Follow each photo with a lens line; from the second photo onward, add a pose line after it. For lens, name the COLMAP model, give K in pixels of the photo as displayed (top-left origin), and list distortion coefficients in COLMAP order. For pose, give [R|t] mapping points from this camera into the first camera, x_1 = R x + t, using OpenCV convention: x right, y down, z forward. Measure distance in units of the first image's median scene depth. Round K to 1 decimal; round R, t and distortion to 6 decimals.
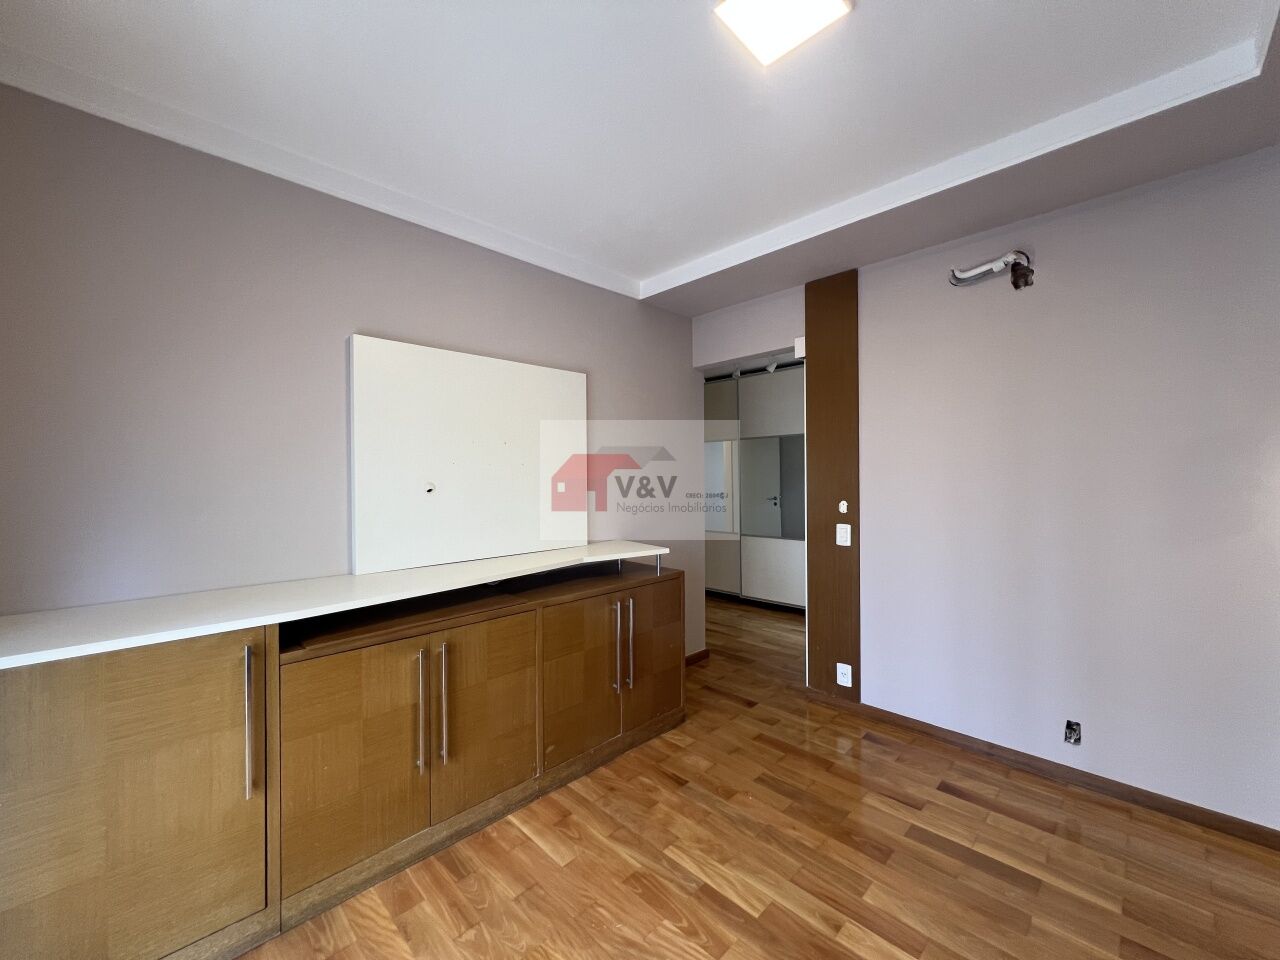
lens RADIAL K [[509.5, 0, 638.0], [0, 509.5, 479.6], [0, 0, 1]] dist [-0.002954, 0.000740]
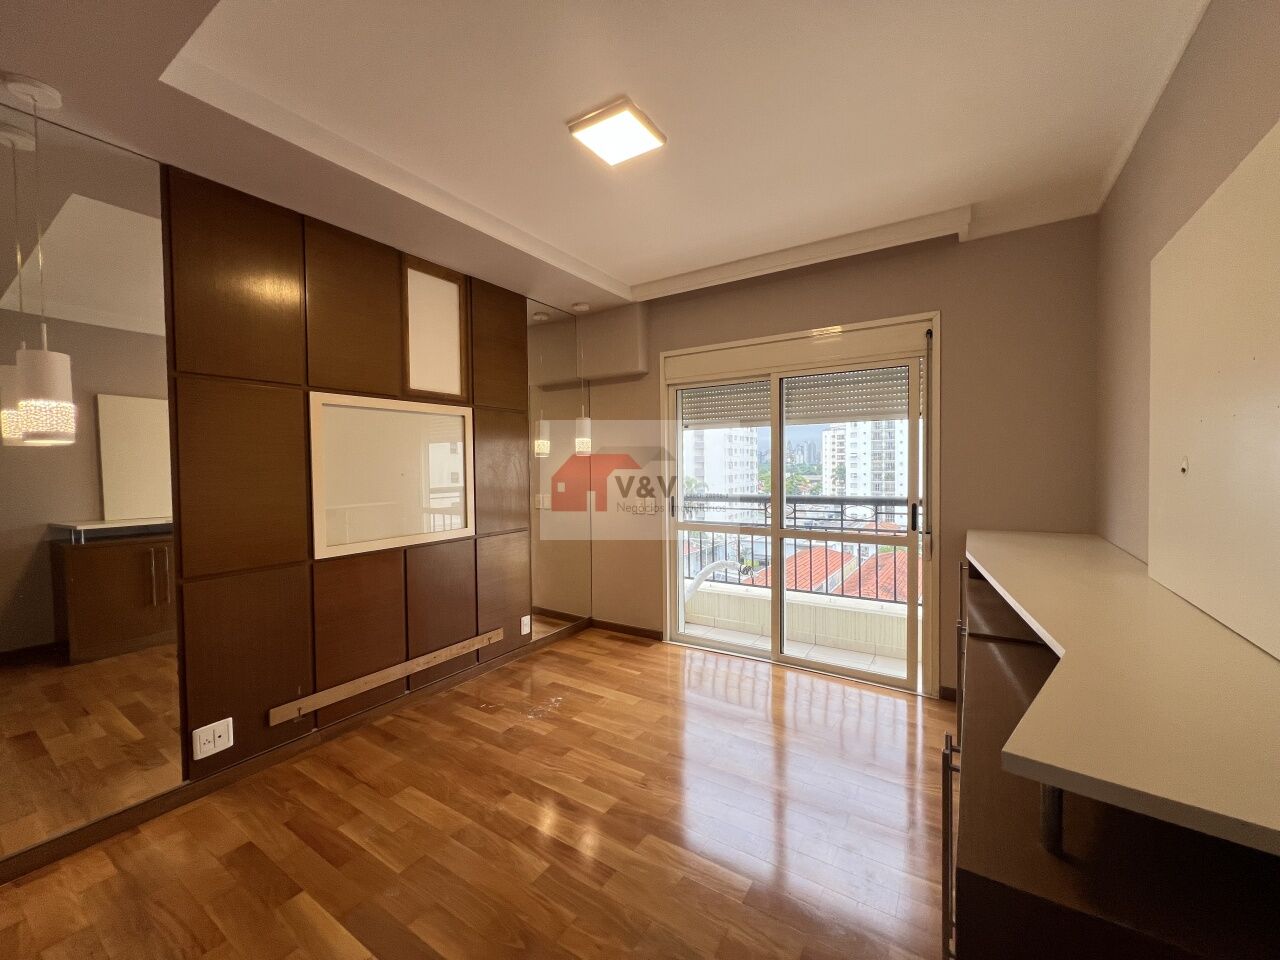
lens RADIAL K [[509.5, 0, 639.6], [0, 509.5, 478.8], [0, 0, 1]] dist [-0.002954, 0.000740]
pose [[-0.976052, 0.022472, -0.216371, 0.402454], [0.015966, 0.999368, 0.031770, 0.006888], [0.216949, 0.027554, -0.975794, 1.762982]]
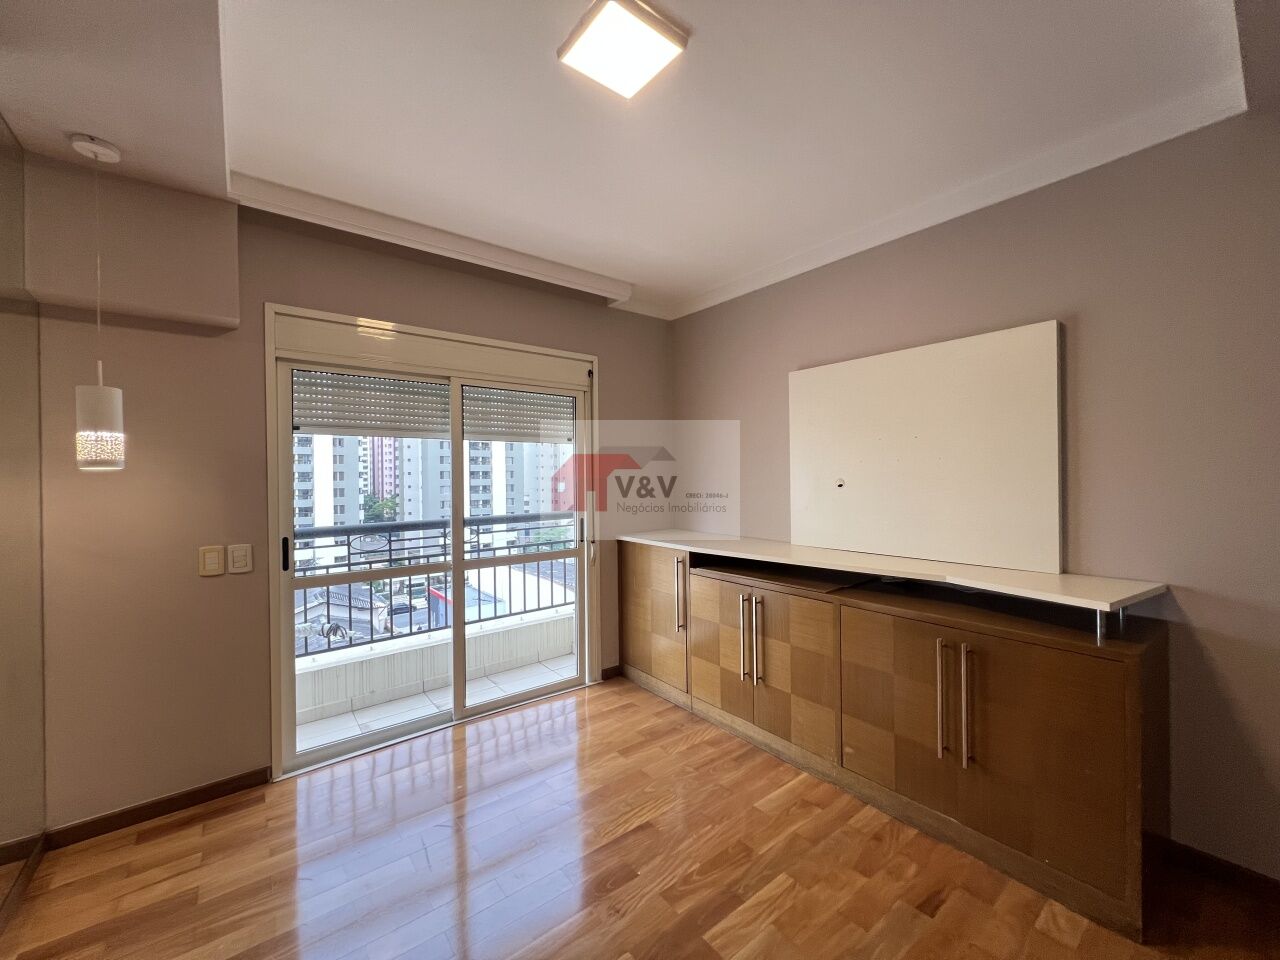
lens RADIAL K [[509.5, 0, 636.0], [0, 509.5, 478.7], [0, 0, 1]] dist [-0.002954, 0.000740]
pose [[-0.116660, 0.011642, -0.993104, 0.988715], [0.006543, 0.999919, 0.010953, -0.011299], [0.993150, -0.005220, -0.116727, 0.823929]]
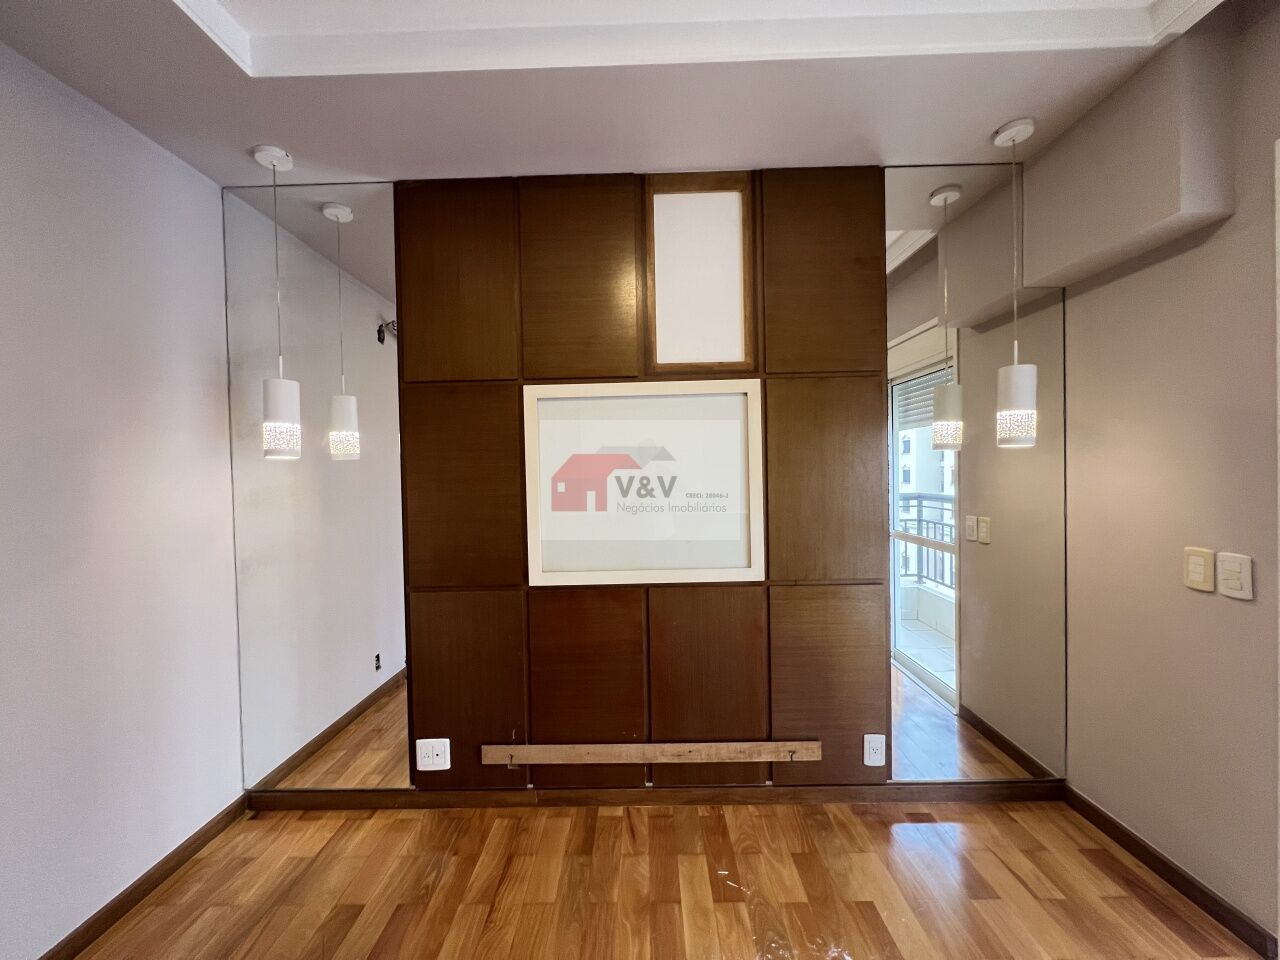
lens RADIAL K [[509.5, 0, 634.0], [0, 509.5, 479.7], [0, 0, 1]] dist [-0.002954, 0.000740]
pose [[-0.702845, 0.006618, 0.711313, 0.007173], [0.027639, 0.999456, 0.018011, 0.000456], [-0.710806, 0.032319, -0.702645, 0.933839]]
